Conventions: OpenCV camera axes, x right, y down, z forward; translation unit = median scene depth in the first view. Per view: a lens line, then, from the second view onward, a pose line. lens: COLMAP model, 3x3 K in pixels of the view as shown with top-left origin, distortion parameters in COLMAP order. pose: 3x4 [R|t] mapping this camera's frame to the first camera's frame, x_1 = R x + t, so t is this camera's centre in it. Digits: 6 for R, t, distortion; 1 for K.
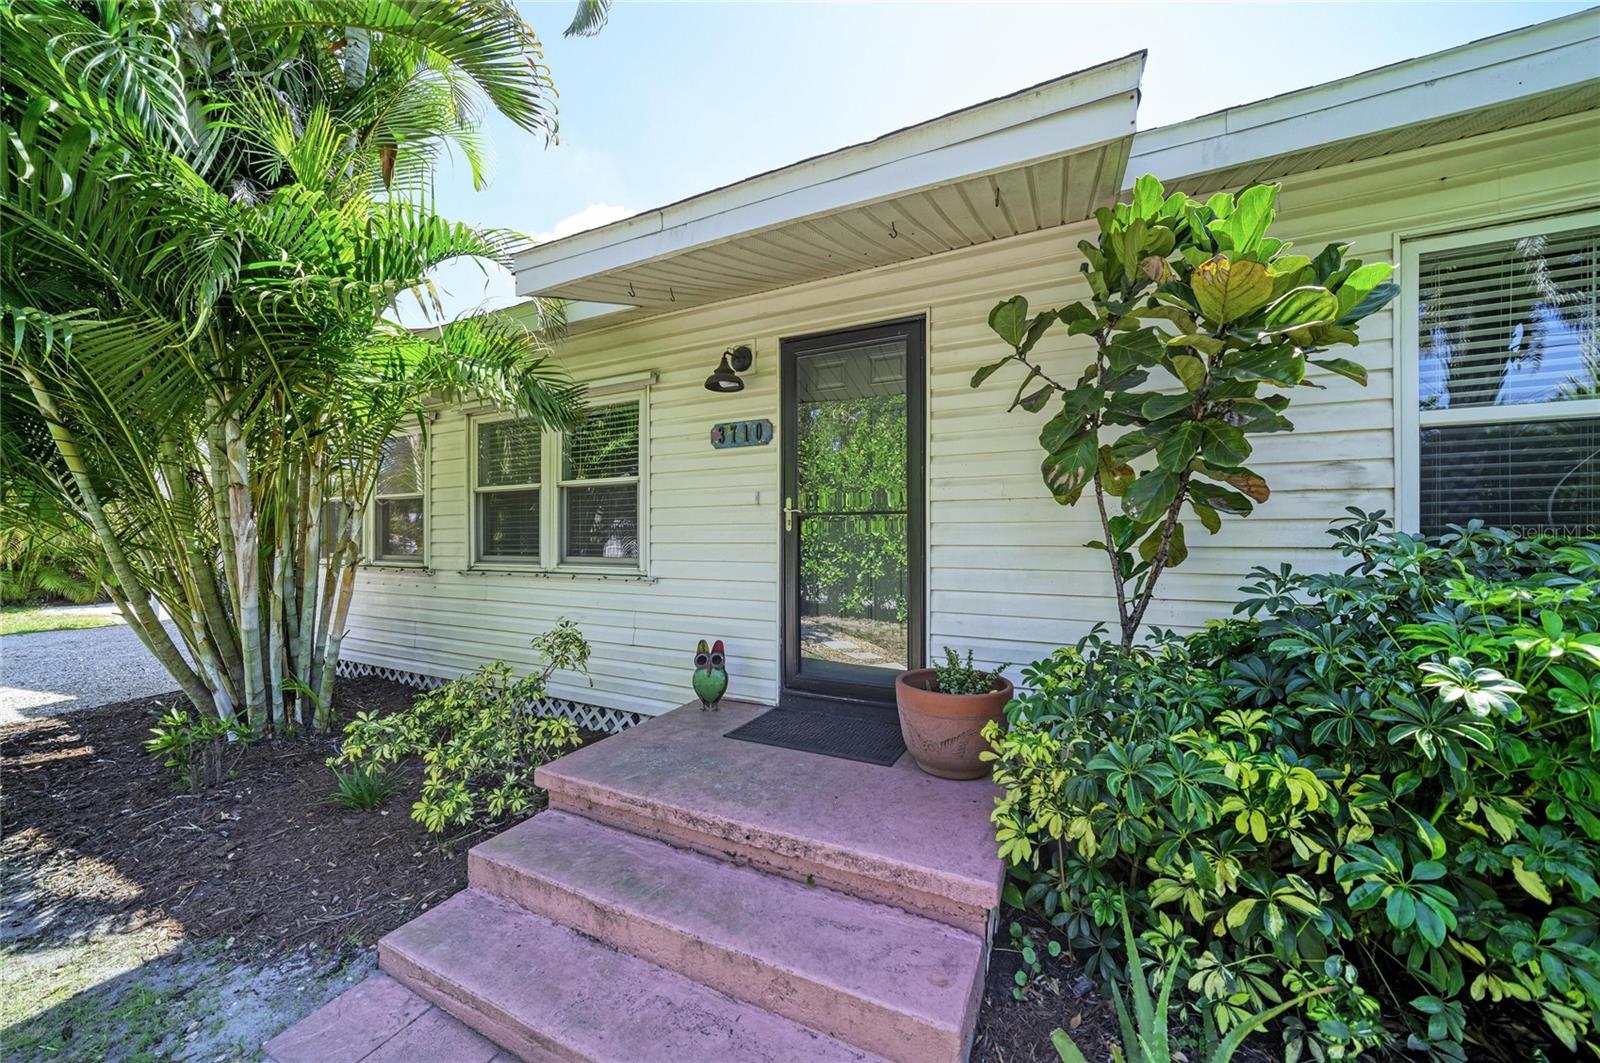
lens RADIAL K [[579.7, 0, 799.8], [0, 579.7, 533.0], [0, 0, 1]] dist [-0.001671, 0.000041]
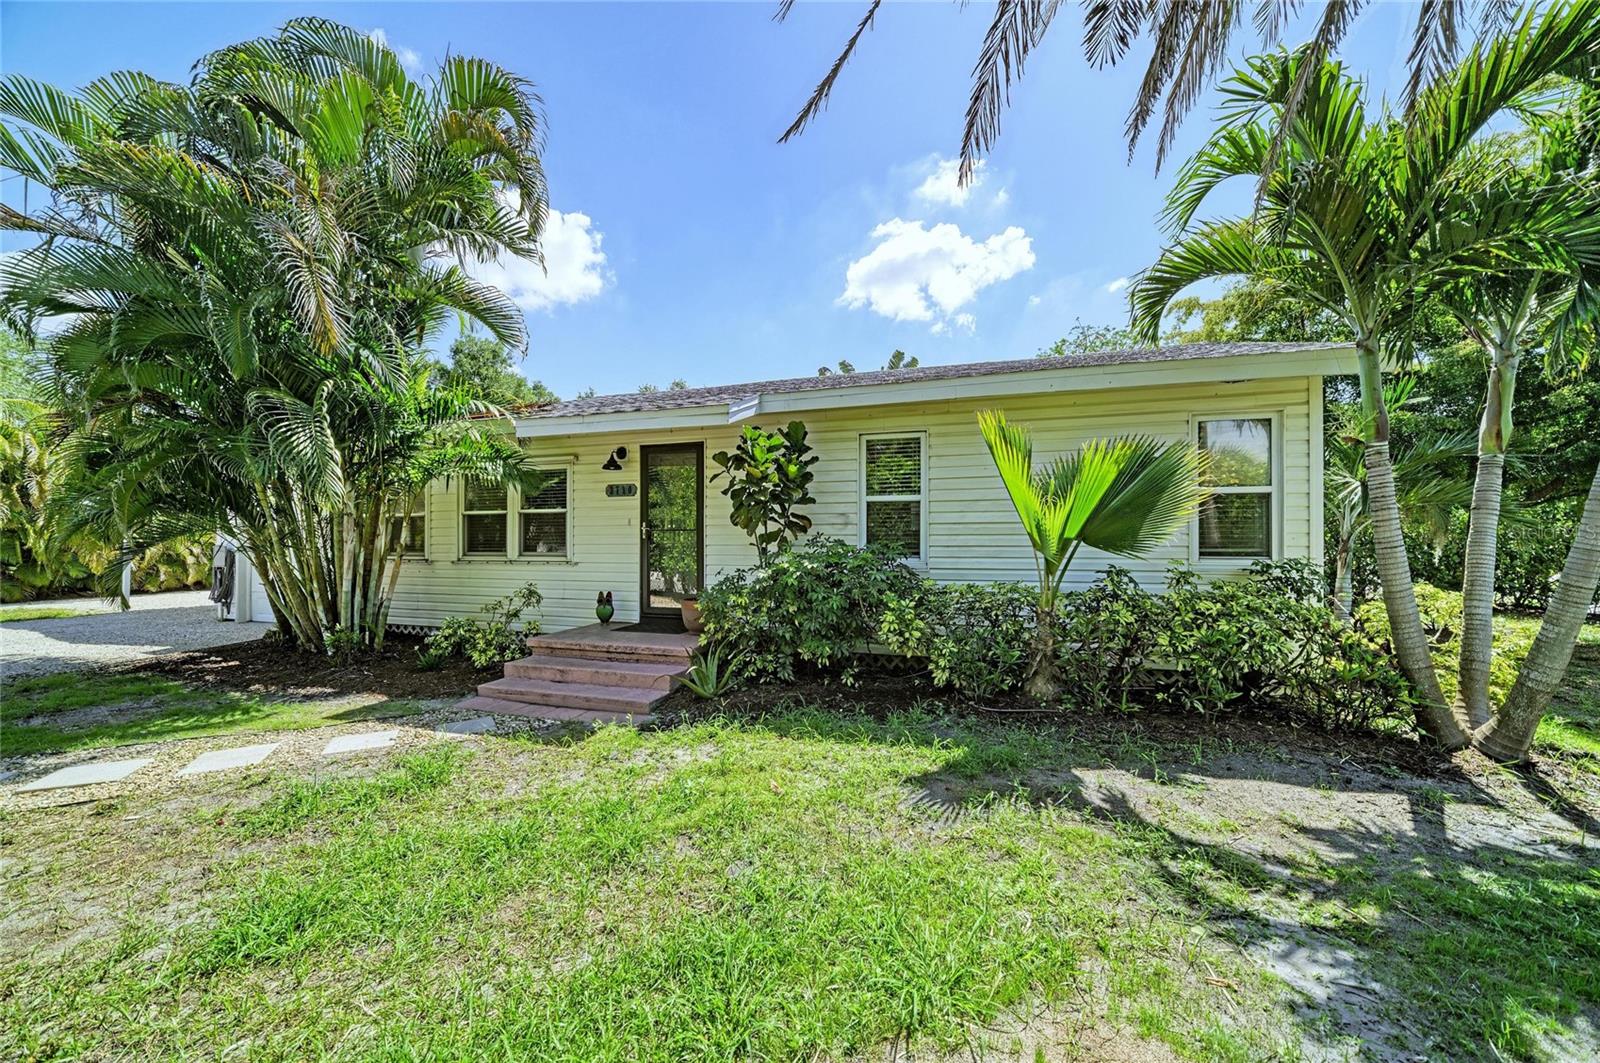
lens RADIAL K [[579.7, 0, 799.4], [0, 579.7, 536.3], [0, 0, 1]] dist [-0.001671, 0.000041]
pose [[0.988431, 0.001294, 0.151665, 0.211820], [-0.001234, 0.999999, -0.000493, -0.010433], [-0.151665, 0.000300, 0.988432, -1.114883]]
